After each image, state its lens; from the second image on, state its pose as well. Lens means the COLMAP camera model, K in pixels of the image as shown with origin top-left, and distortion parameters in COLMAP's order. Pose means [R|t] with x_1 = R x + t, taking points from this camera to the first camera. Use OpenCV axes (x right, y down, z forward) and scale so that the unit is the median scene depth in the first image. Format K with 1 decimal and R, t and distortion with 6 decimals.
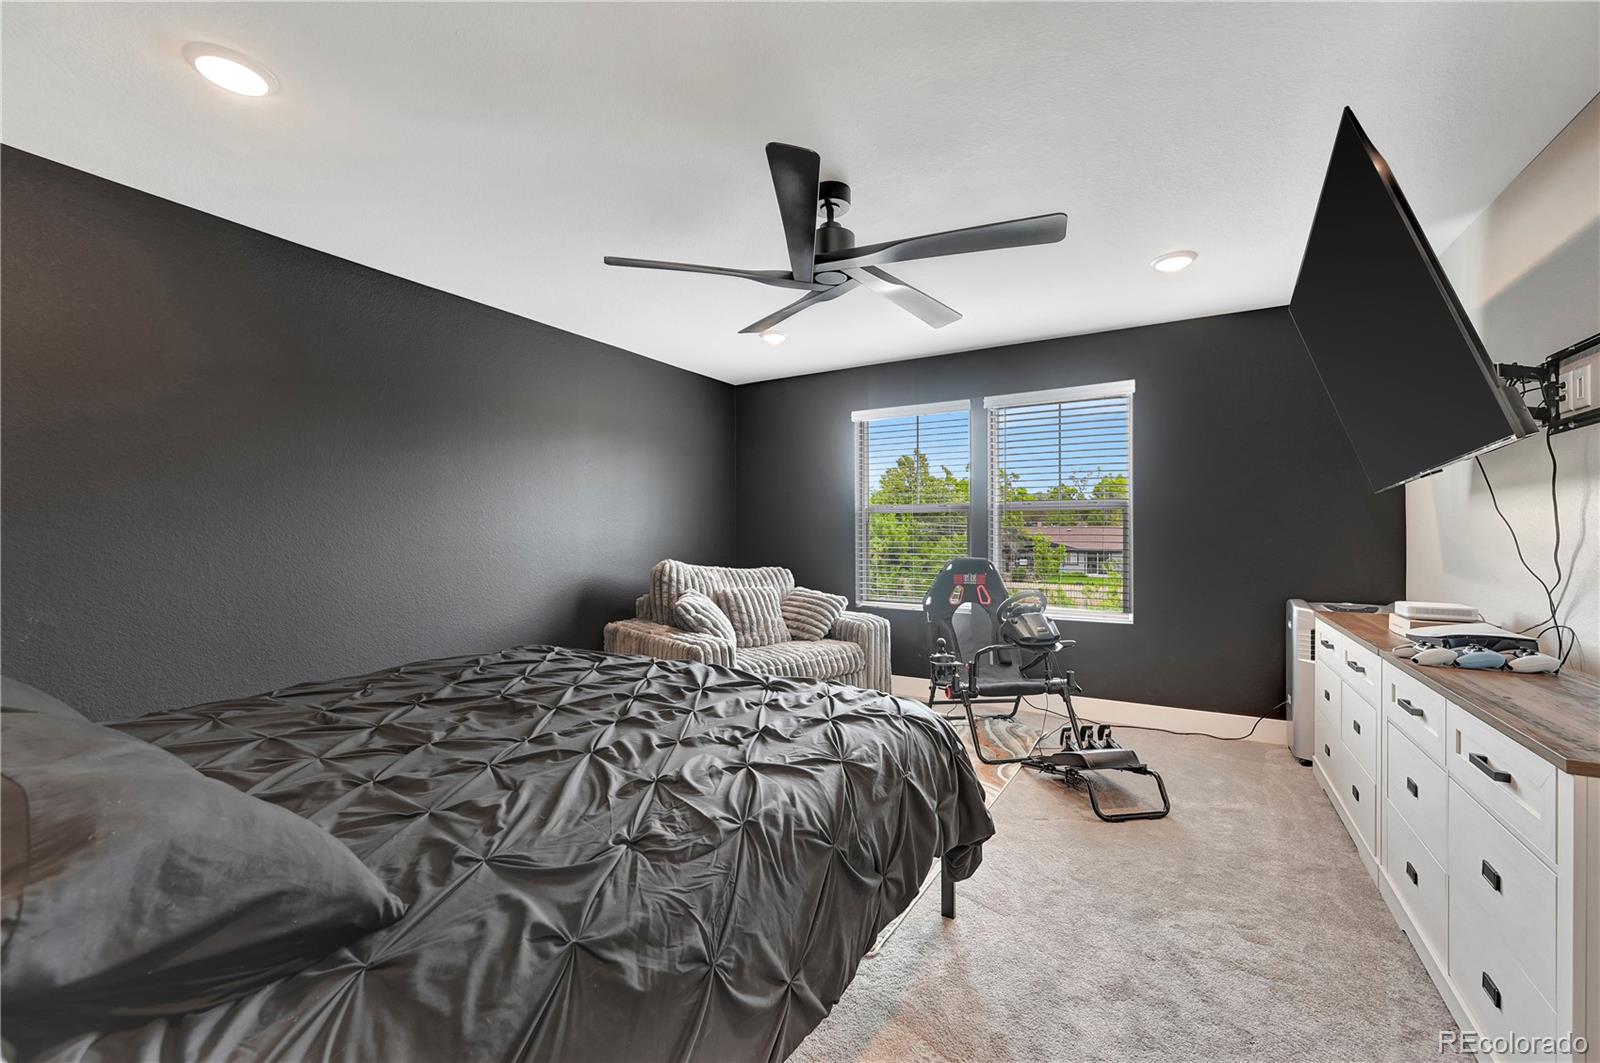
lens RADIAL K [[638.4, 0, 794.9], [0, 638.4, 530.4], [0, 0, 1]] dist [-0.002972, 0.000982]
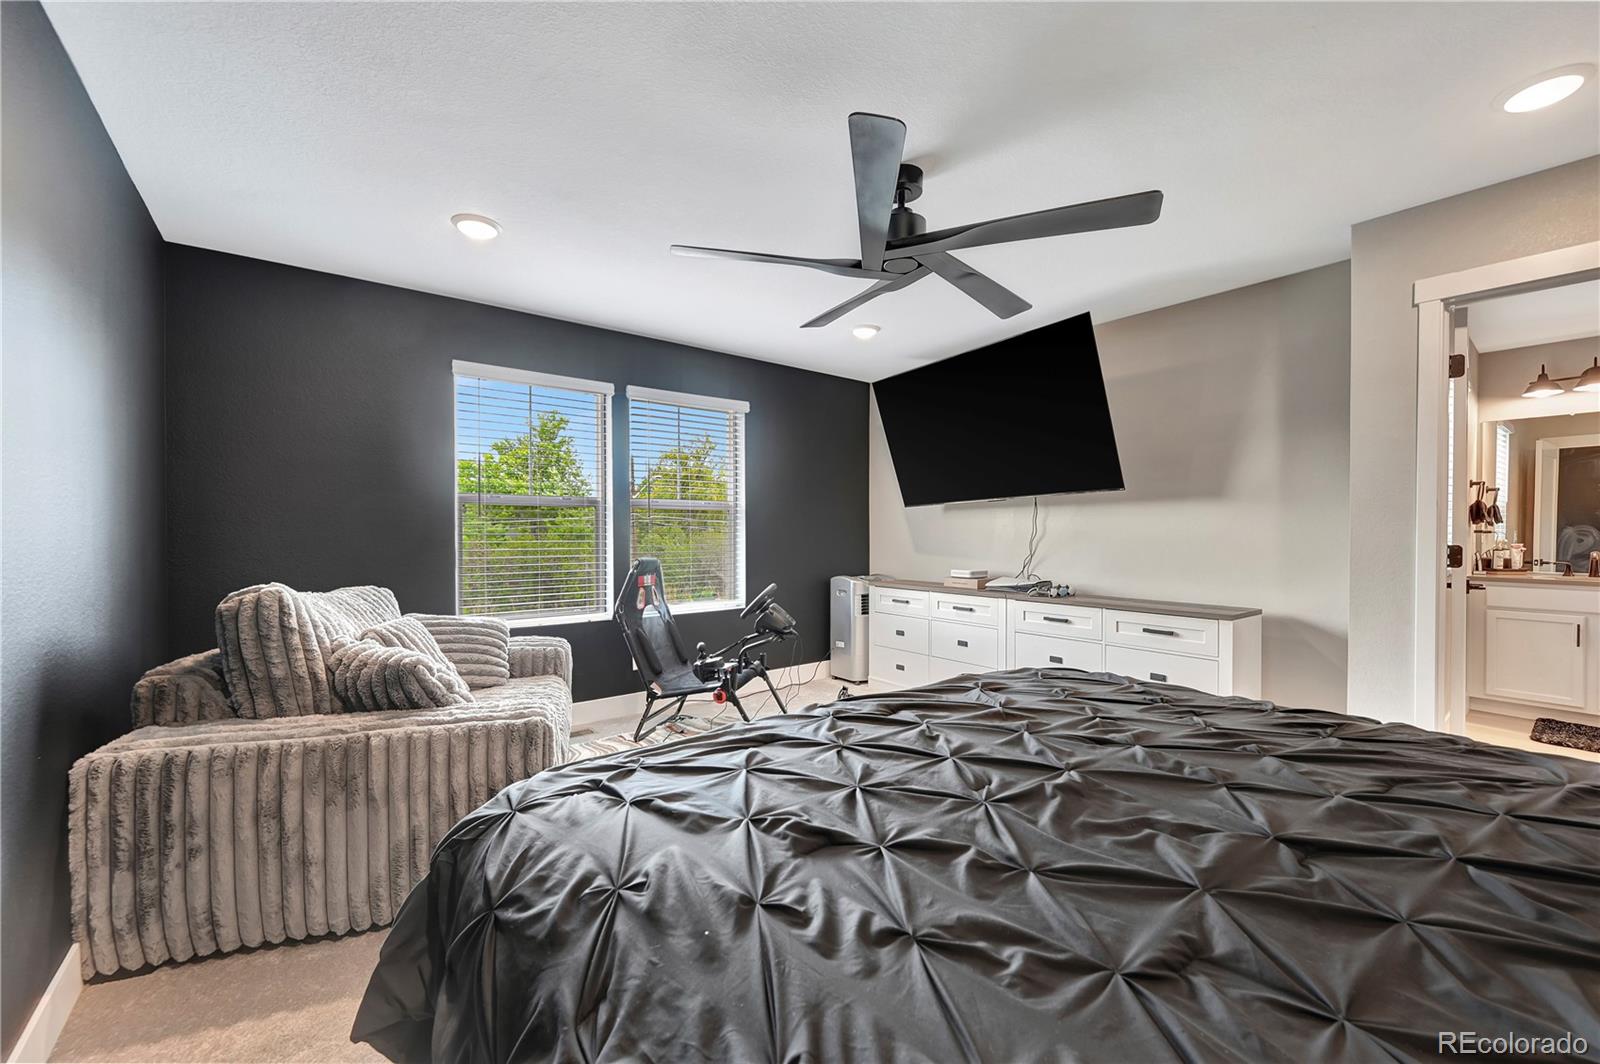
lens RADIAL K [[638.4, 0, 796.5], [0, 638.4, 539.1], [0, 0, 1]] dist [-0.002972, 0.000982]
pose [[0.369153, -0.012050, 0.929290, -0.512392], [-0.004327, 0.999883, 0.014684, 0.001955], [-0.929359, -0.009442, 0.369058, 0.454005]]
